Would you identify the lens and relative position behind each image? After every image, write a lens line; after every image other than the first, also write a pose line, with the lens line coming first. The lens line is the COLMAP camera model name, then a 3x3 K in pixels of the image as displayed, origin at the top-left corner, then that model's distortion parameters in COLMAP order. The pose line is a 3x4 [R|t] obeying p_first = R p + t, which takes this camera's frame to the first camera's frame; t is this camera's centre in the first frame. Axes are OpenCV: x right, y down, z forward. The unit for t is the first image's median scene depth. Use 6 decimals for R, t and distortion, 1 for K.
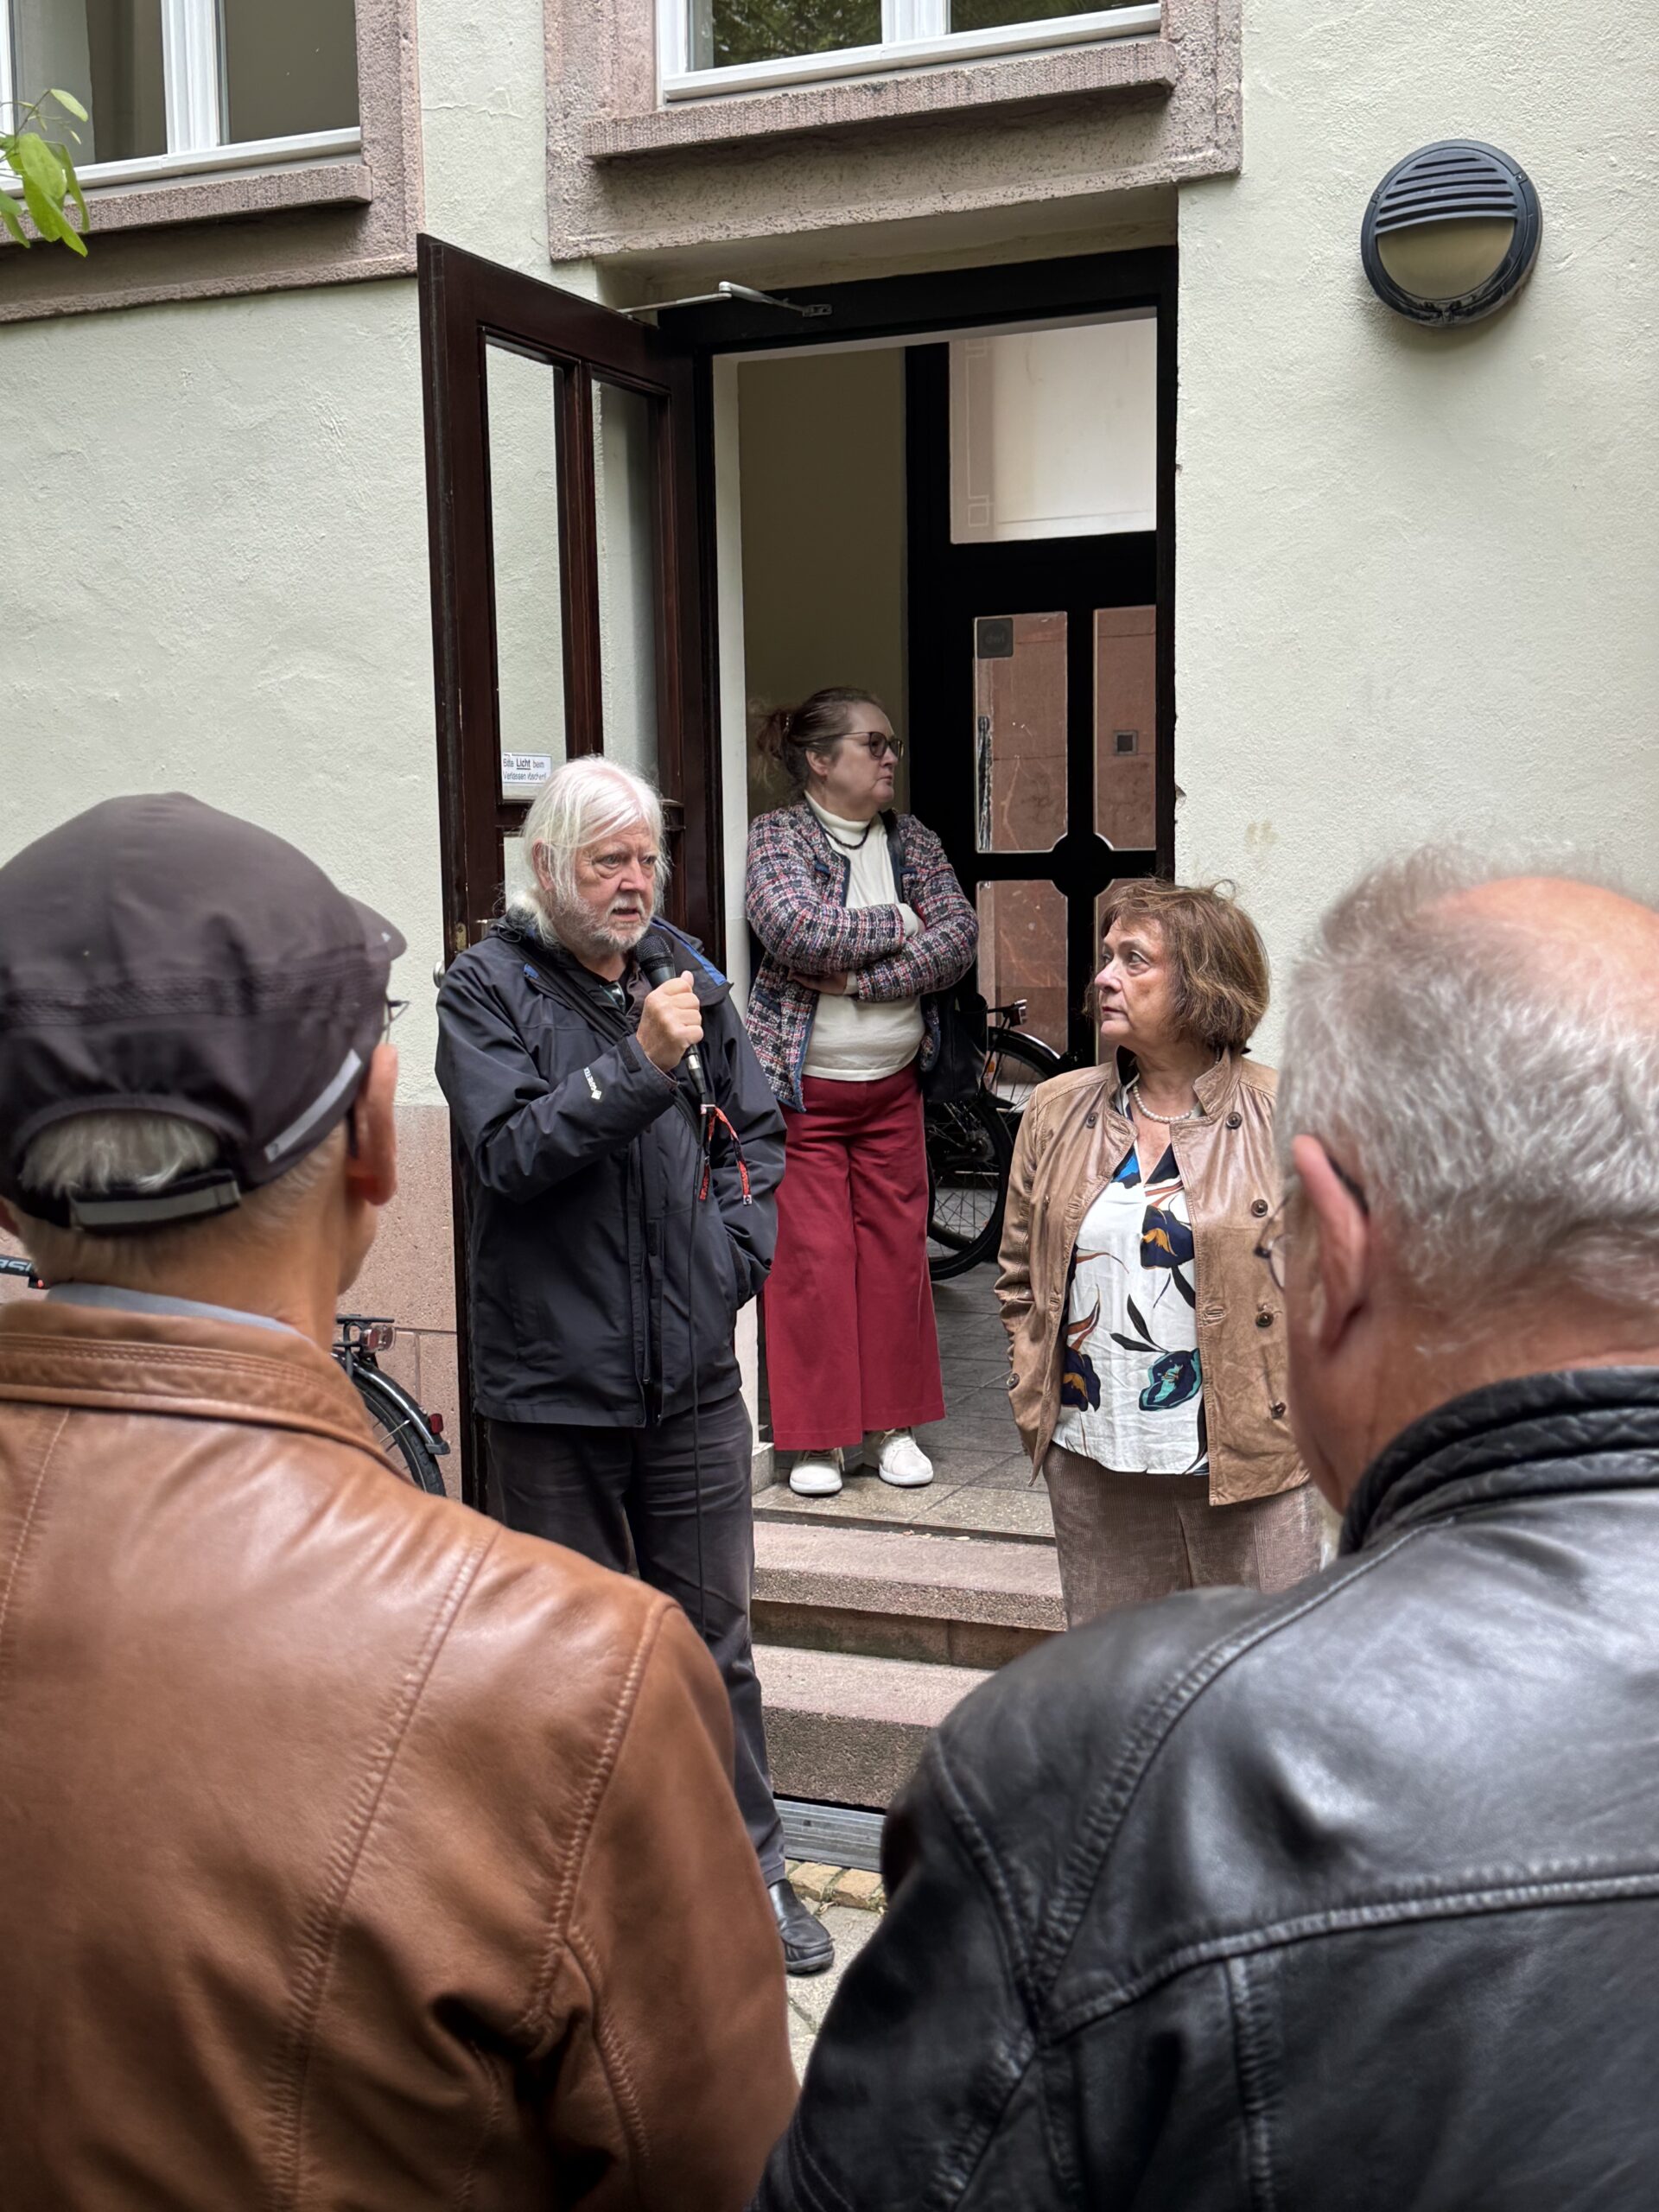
lens RADIAL K [[2619.8, 0, 829.5], [0, 2619.8, 1106.0], [0, 0, 1]] dist [0.243331, -0.608251]
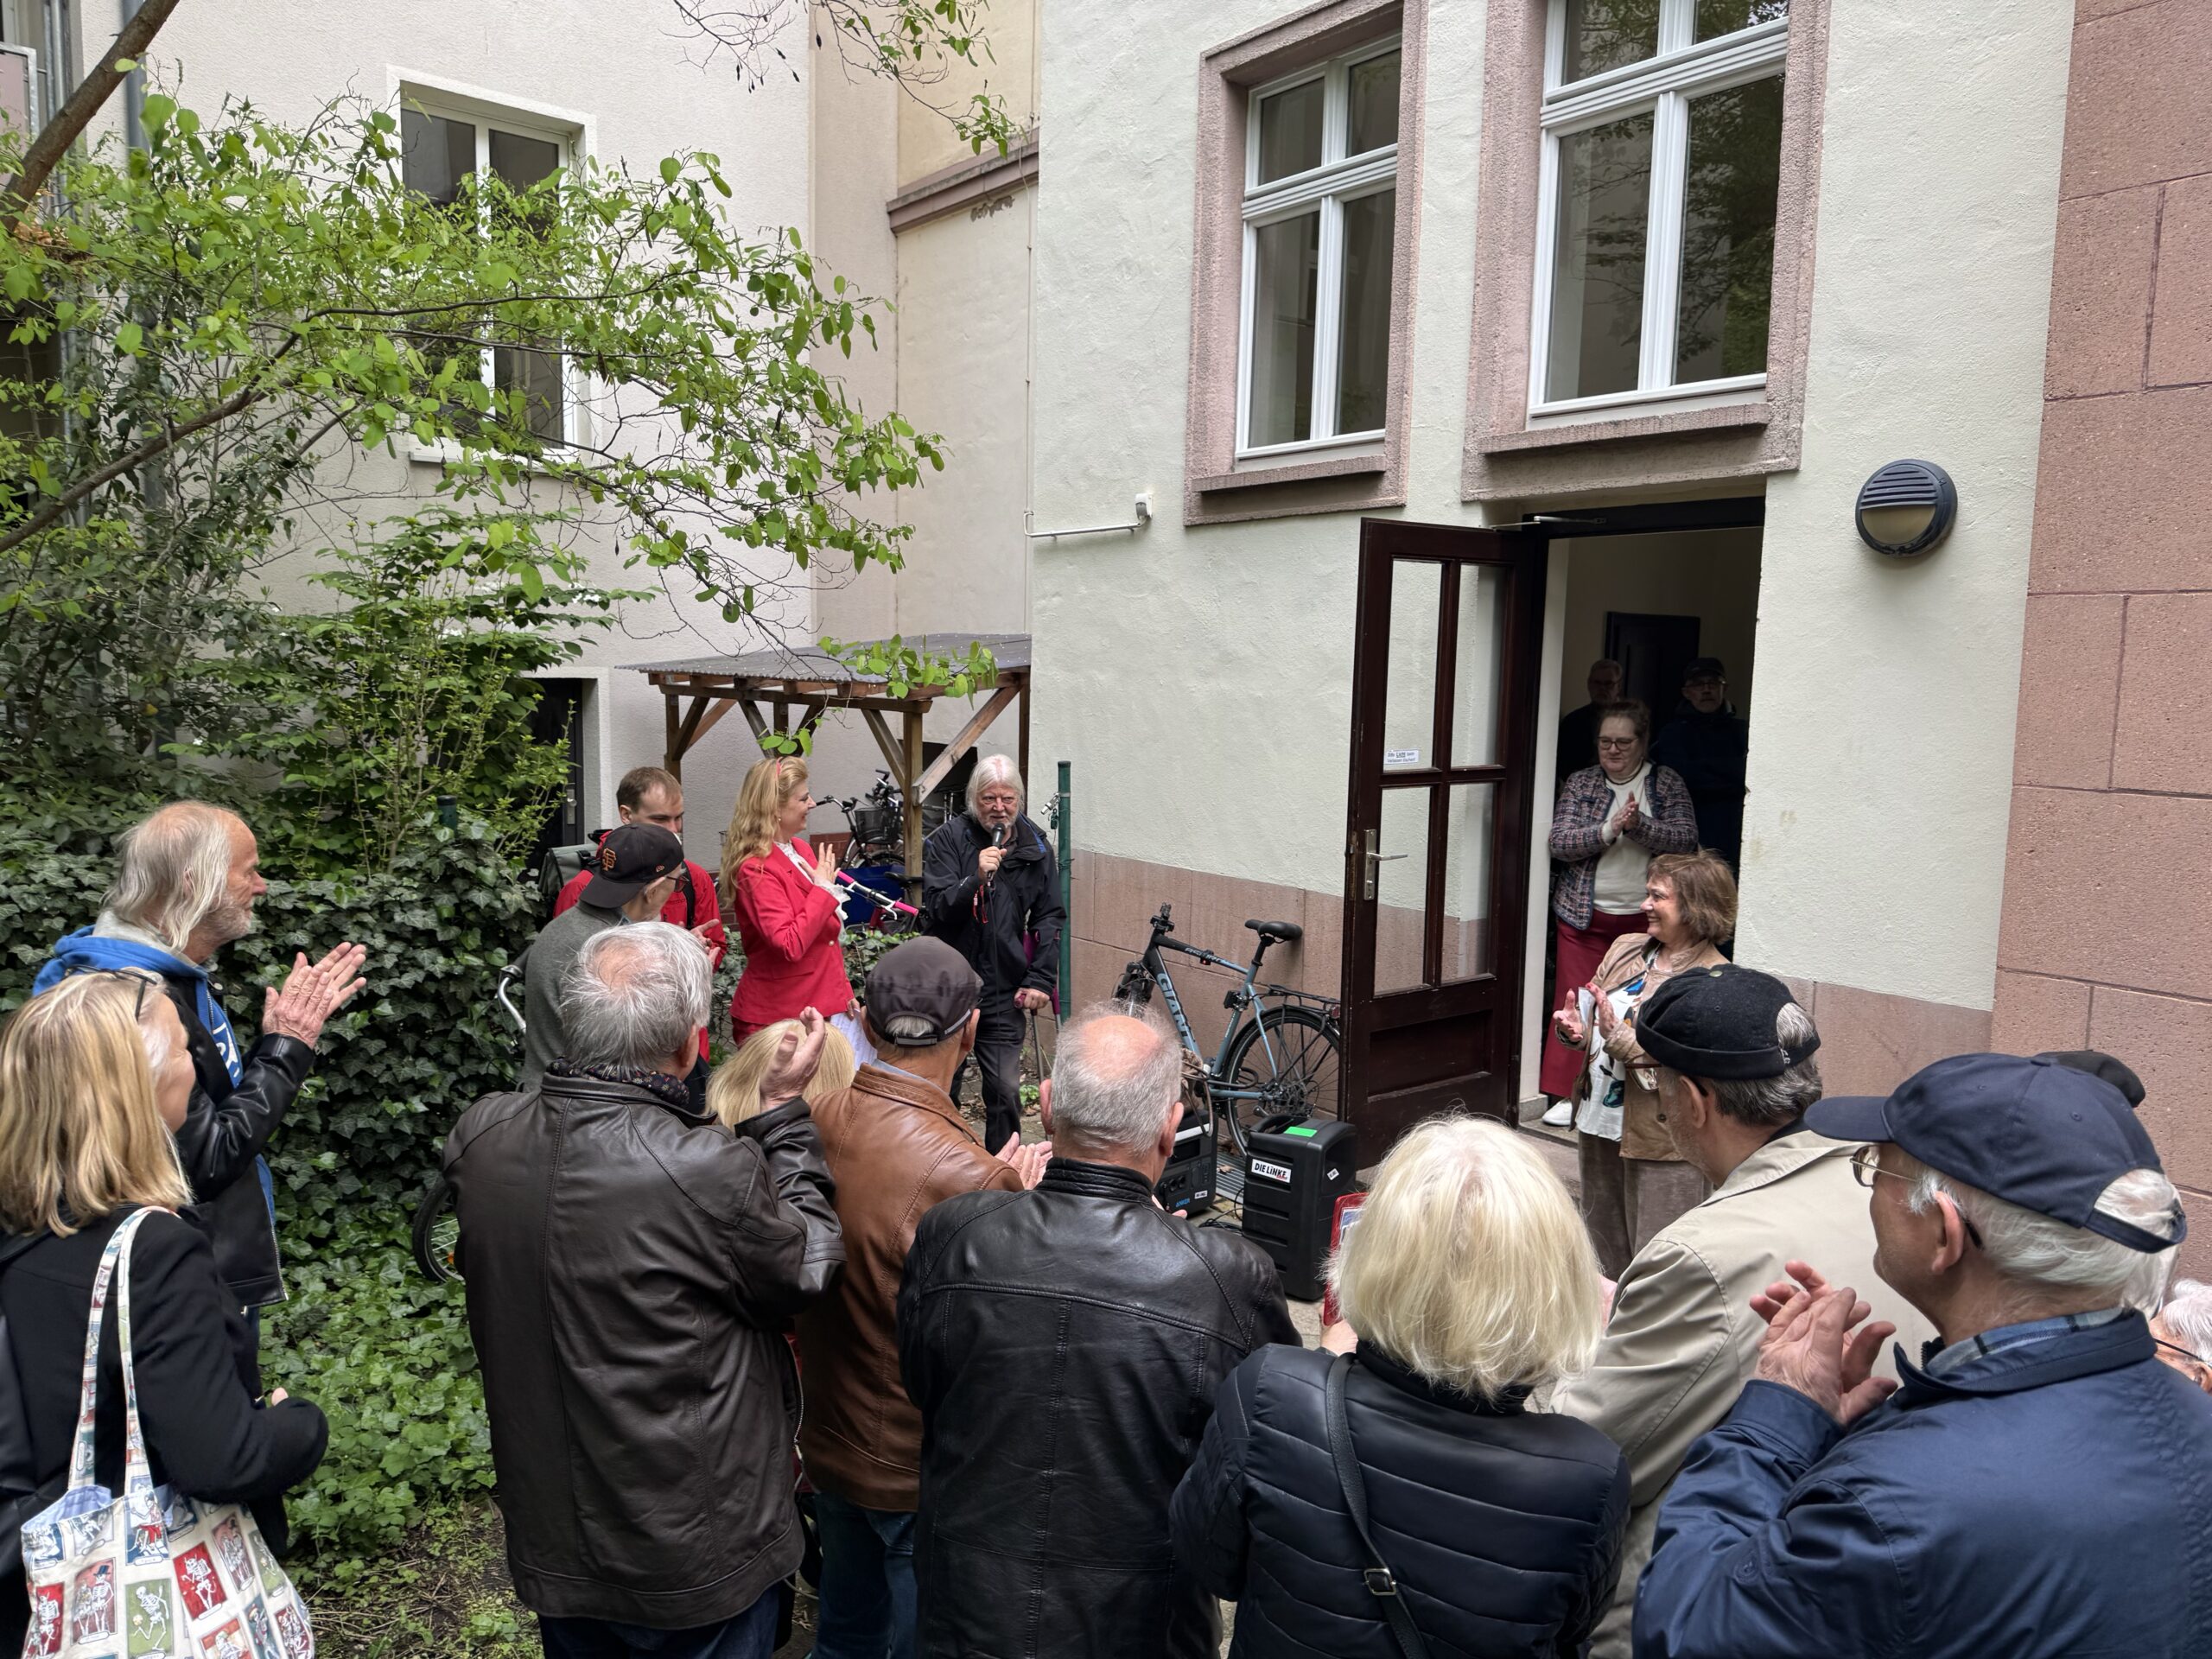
lens RADIAL K [[1567.3, 0, 1096.1], [0, 1567.3, 845.2], [0, 0, 1]] dist [0.133048, -0.194343]
pose [[0.881731, 0.089078, -0.463267, 0.256402], [-0.077467, 0.996020, 0.044075, -0.093769], [0.465349, -0.002974, 0.885122, -0.224838]]
